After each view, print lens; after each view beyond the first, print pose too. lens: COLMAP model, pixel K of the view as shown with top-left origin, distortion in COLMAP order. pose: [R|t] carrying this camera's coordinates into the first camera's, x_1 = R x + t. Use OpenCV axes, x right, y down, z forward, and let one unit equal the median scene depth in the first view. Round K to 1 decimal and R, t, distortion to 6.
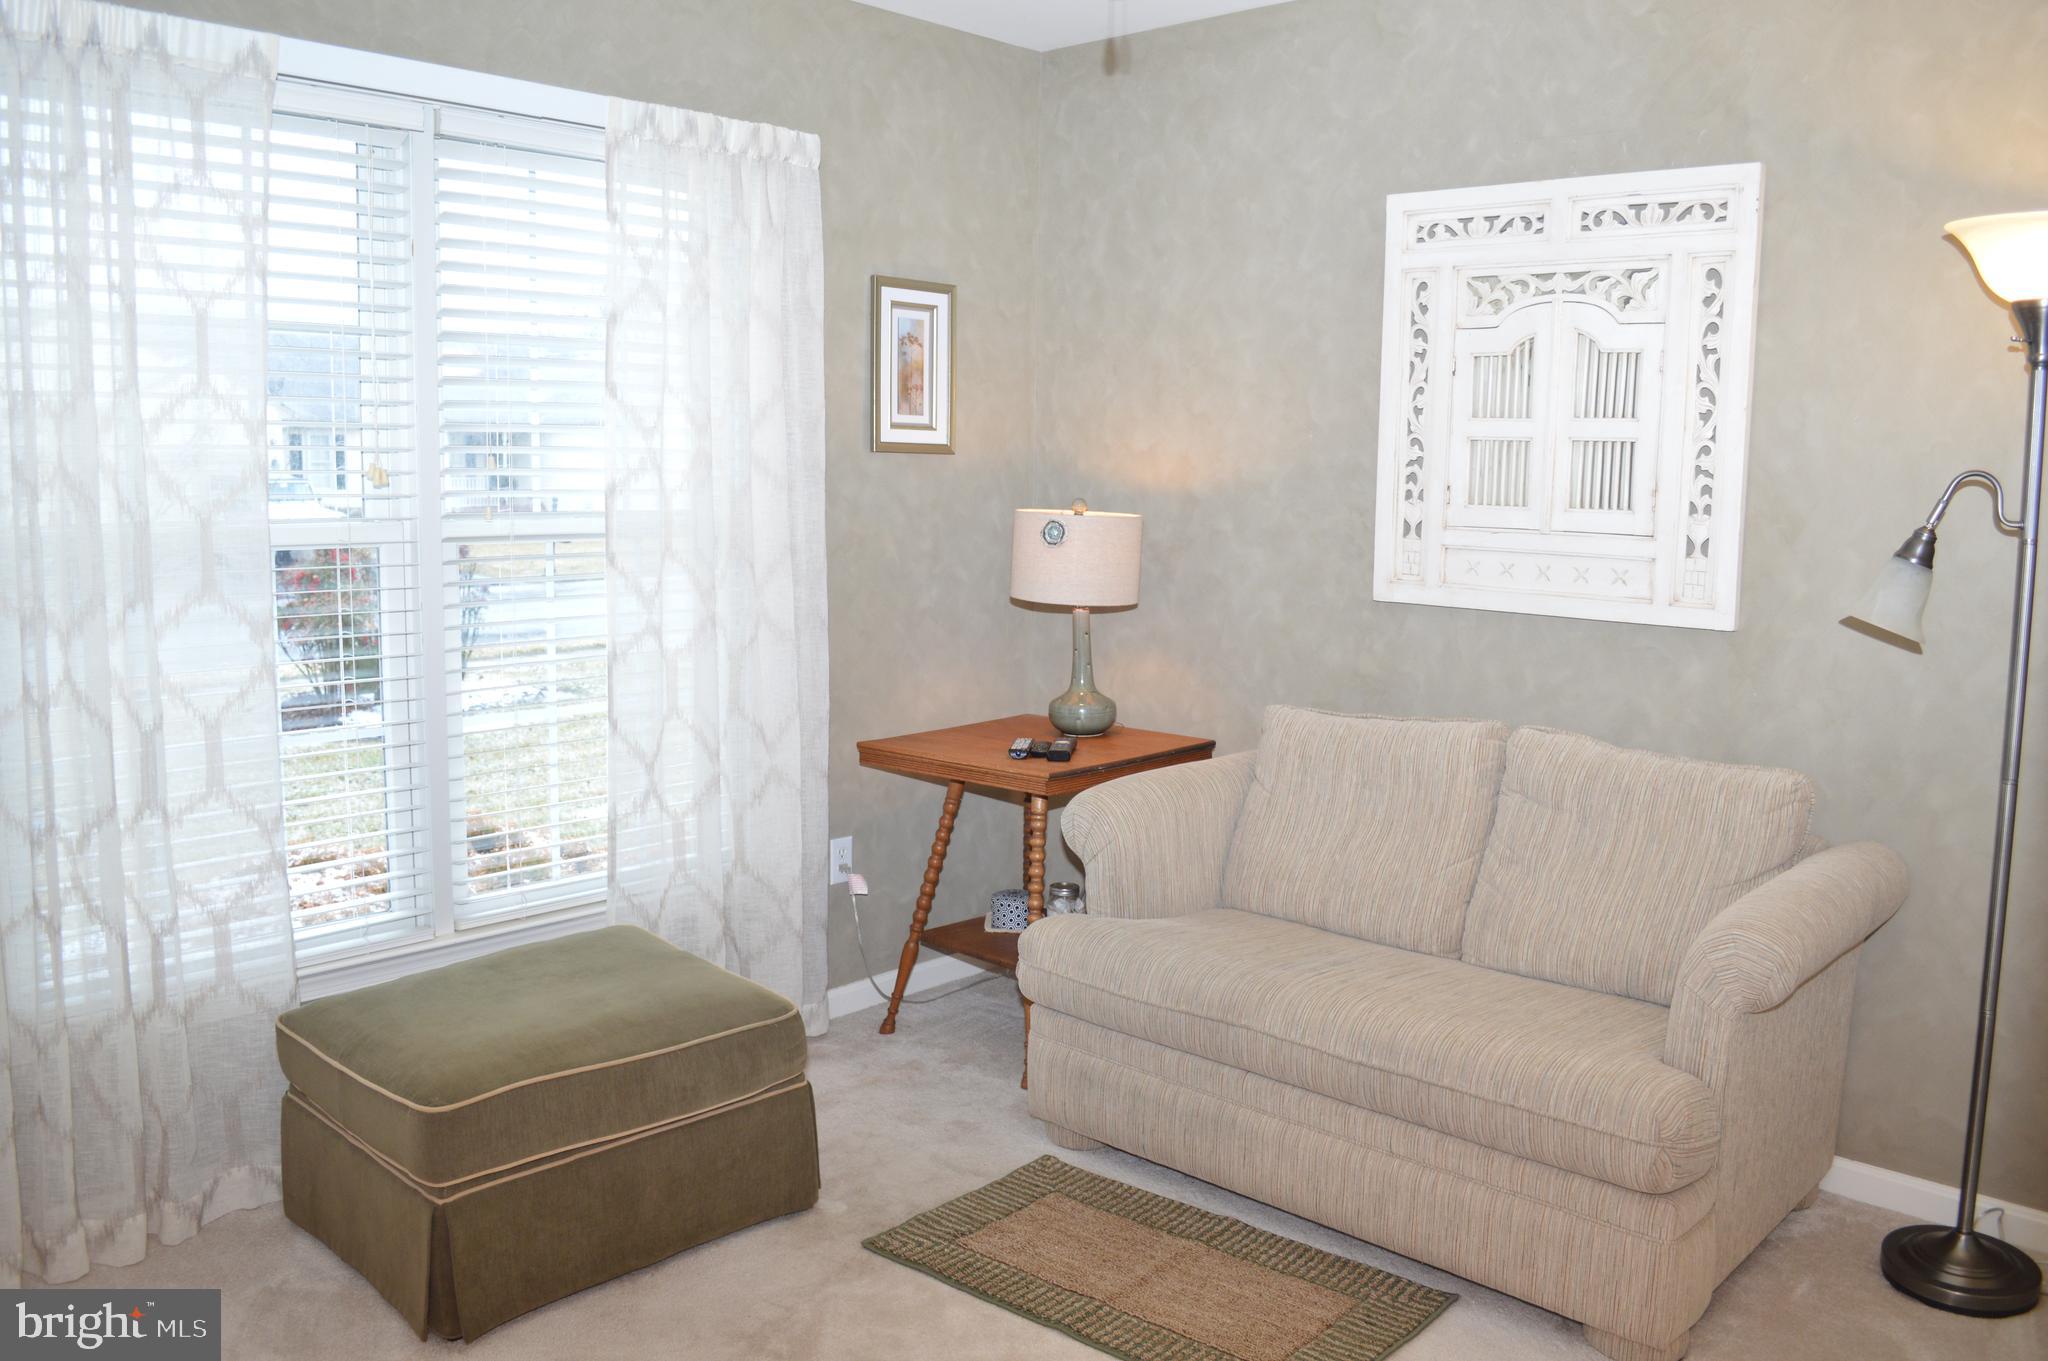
lens RADIAL K [[1635.5, 0, 1024.0], [0, 1635.5, 680.5], [0, 0, 1]] dist [-0.074432, -0.003977]
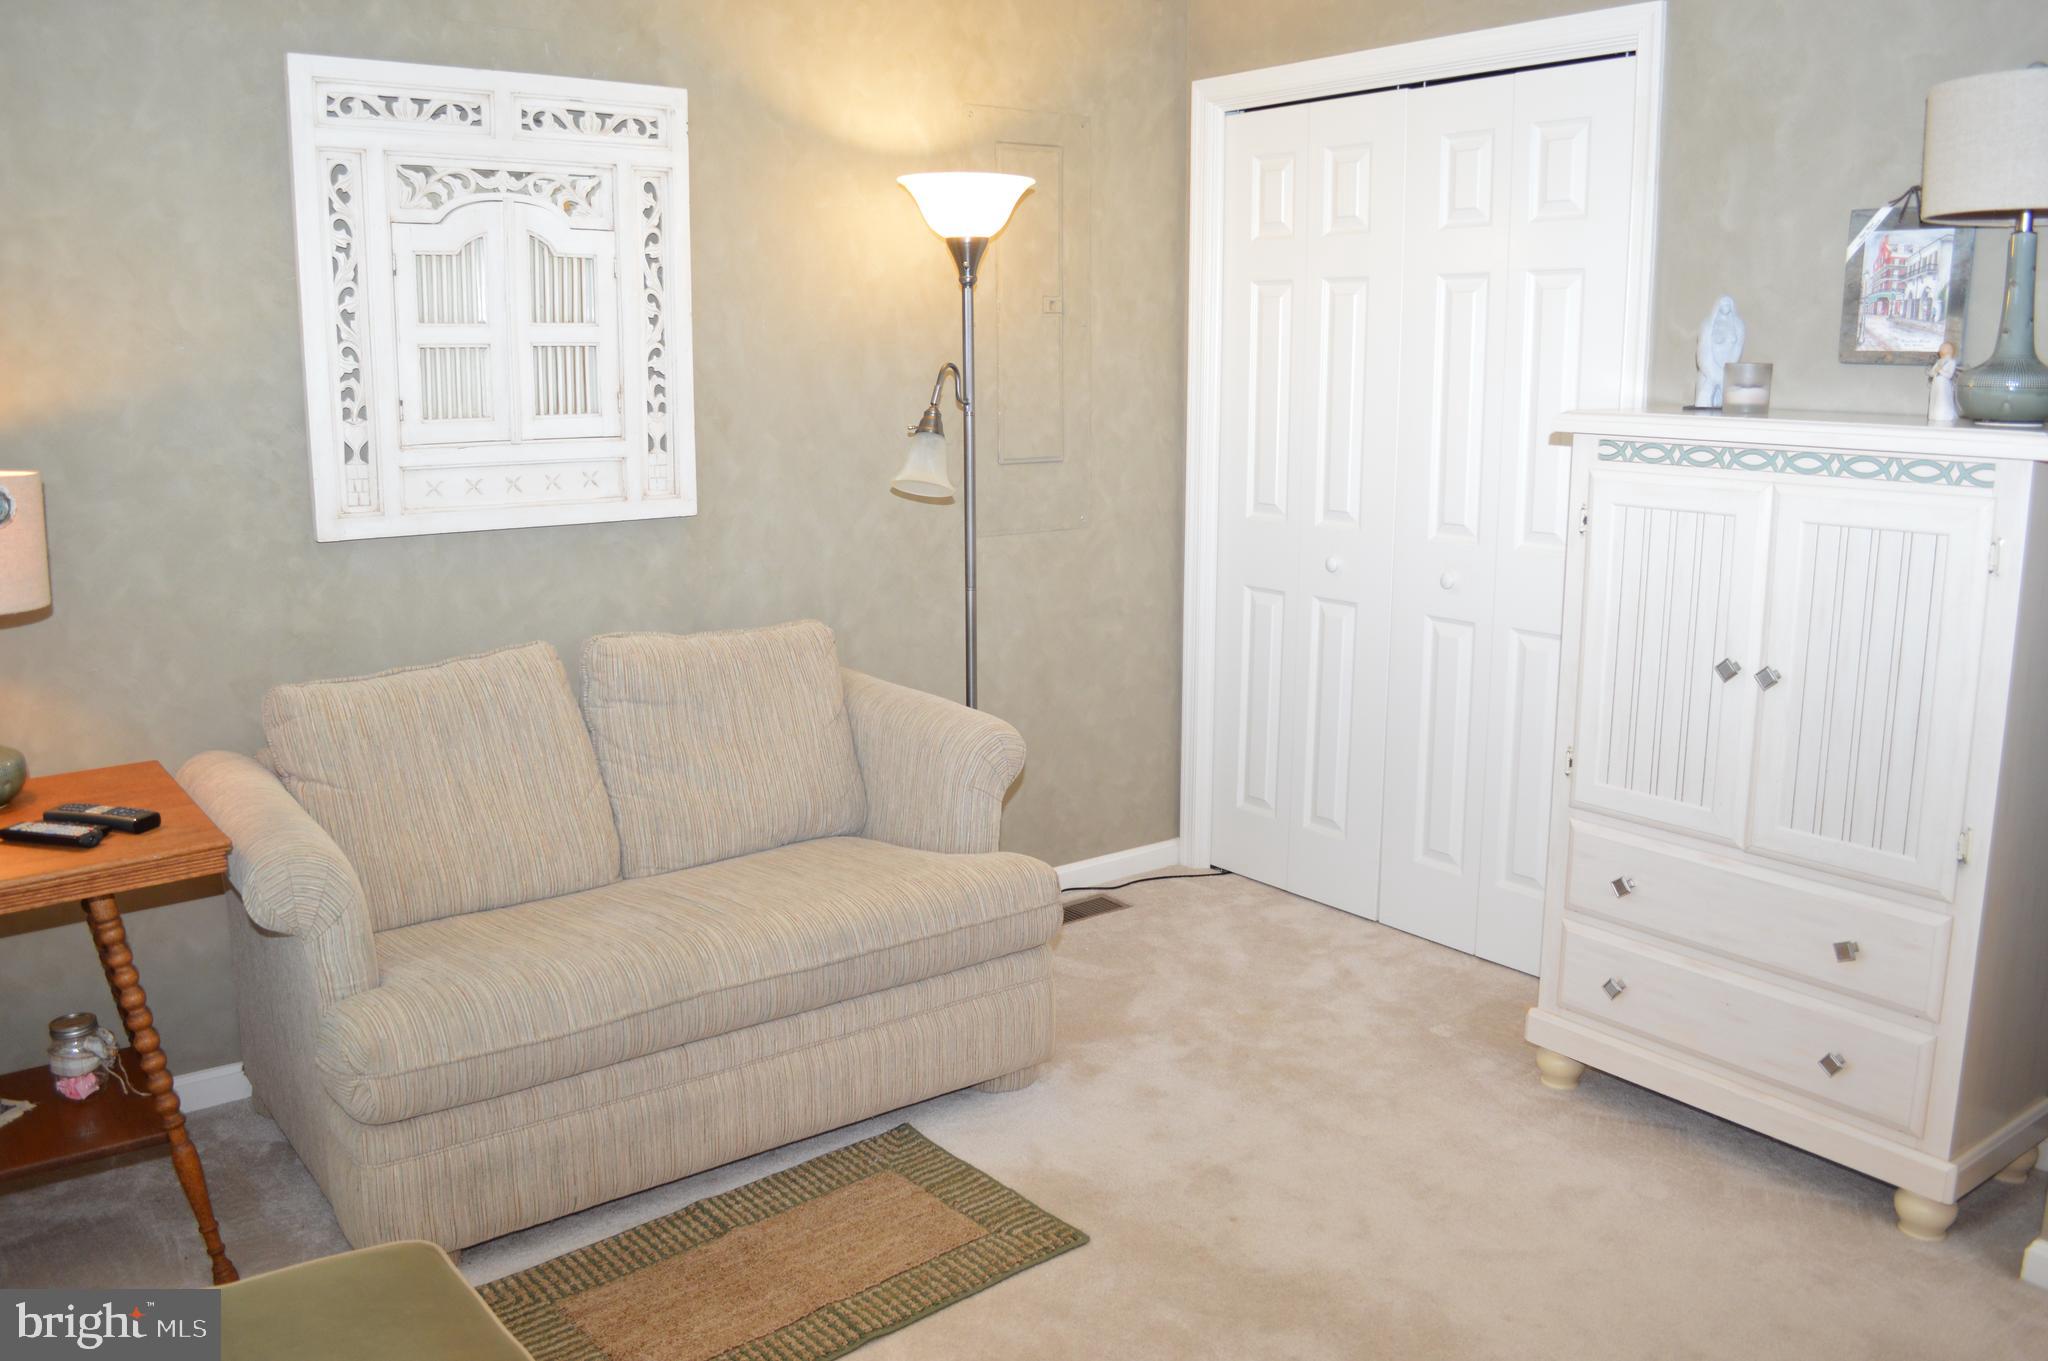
lens RADIAL K [[1592.4, 0, 1024.0], [0, 1592.4, 680.5], [0, 0, 1]] dist [-0.082918, -0.002688]
pose [[0.168922, -0.211803, 0.962603, -0.575780], [0.140757, 0.971812, 0.189128, -0.090643], [-0.975527, 0.103545, 0.193973, 0.551633]]
